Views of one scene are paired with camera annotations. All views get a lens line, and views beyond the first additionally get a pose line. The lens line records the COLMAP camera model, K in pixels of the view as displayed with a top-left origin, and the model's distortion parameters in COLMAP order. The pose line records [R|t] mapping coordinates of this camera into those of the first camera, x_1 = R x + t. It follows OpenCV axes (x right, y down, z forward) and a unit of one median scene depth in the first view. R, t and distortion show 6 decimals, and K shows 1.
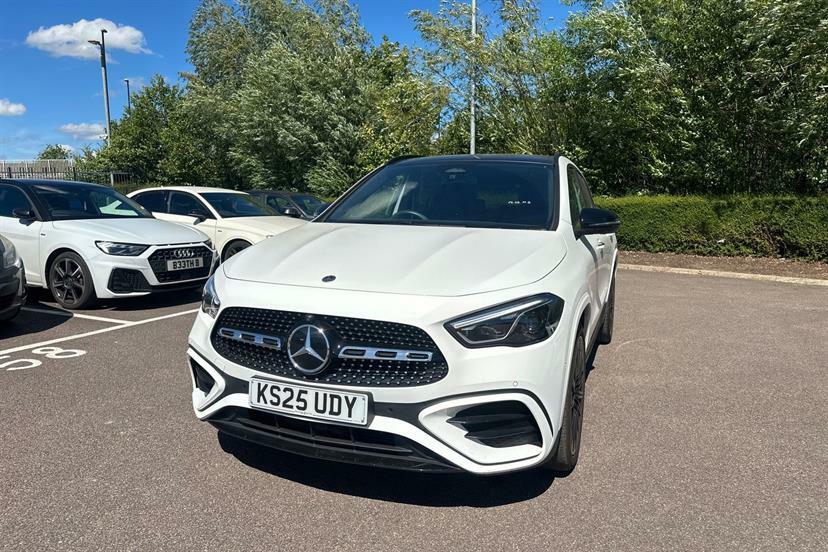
lens RADIAL K [[586.6, 0, 415.1], [0, 586.6, 272.4], [0, 0, 1]] dist [0.056510, -0.057173]
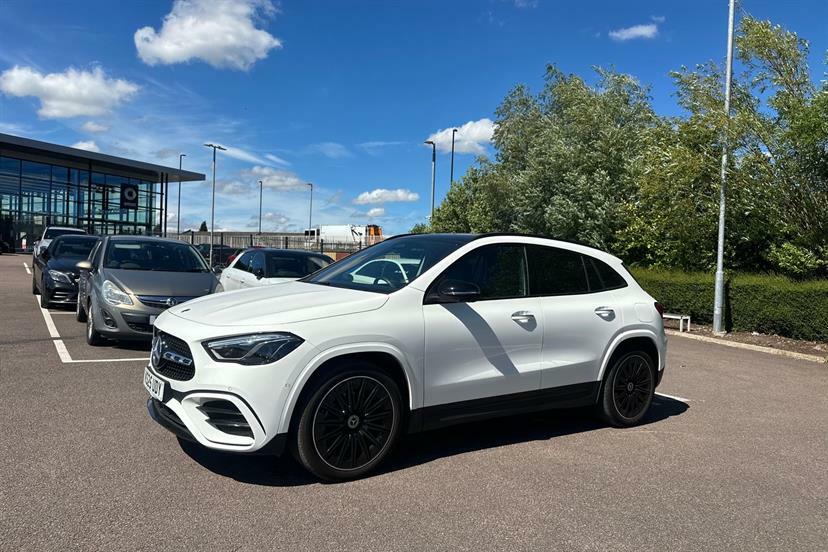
lens RADIAL K [[586.6, 0, 421.5], [0, 586.6, 296.6], [0, 0, 1]] dist [0.056510, -0.057173]
pose [[0.845042, 0.060287, -0.531290, 0.734734], [-0.106309, 0.992730, -0.056441, -0.001716], [0.524025, 0.104176, 0.845308, 0.000263]]
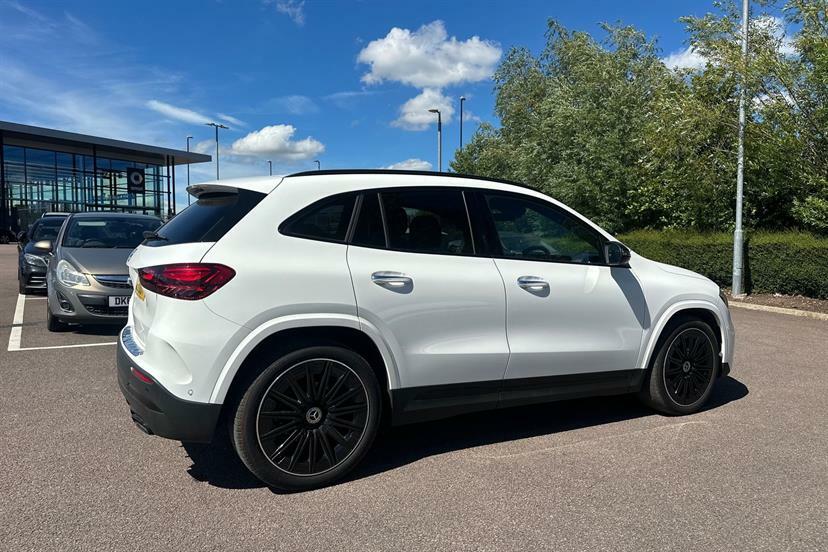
lens RADIAL K [[586.6, 0, 424.2], [0, 586.6, 299.4], [0, 0, 1]] dist [0.056510, -0.057173]
pose [[0.834902, 0.055485, -0.547595, 0.719595], [-0.071931, 0.997372, -0.008613, 0.000246], [0.545678, 0.046580, 0.836699, 0.194262]]
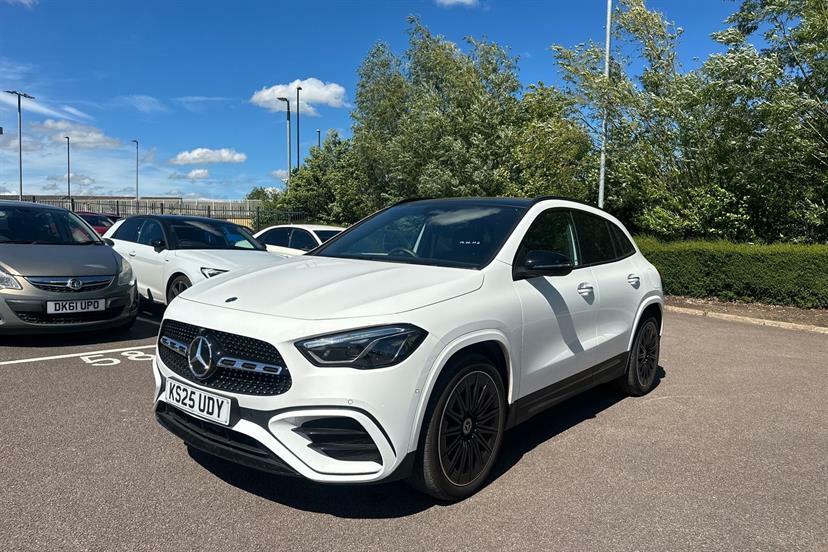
lens RADIAL K [[586.6, 0, 417.3], [0, 586.6, 278.9], [0, 0, 1]] dist [0.056510, -0.057173]
pose [[0.958158, 0.044553, -0.282751, 0.329356], [-0.060905, 0.996925, -0.049301, 0.003018], [0.279685, 0.064459, 0.957925, -0.019382]]
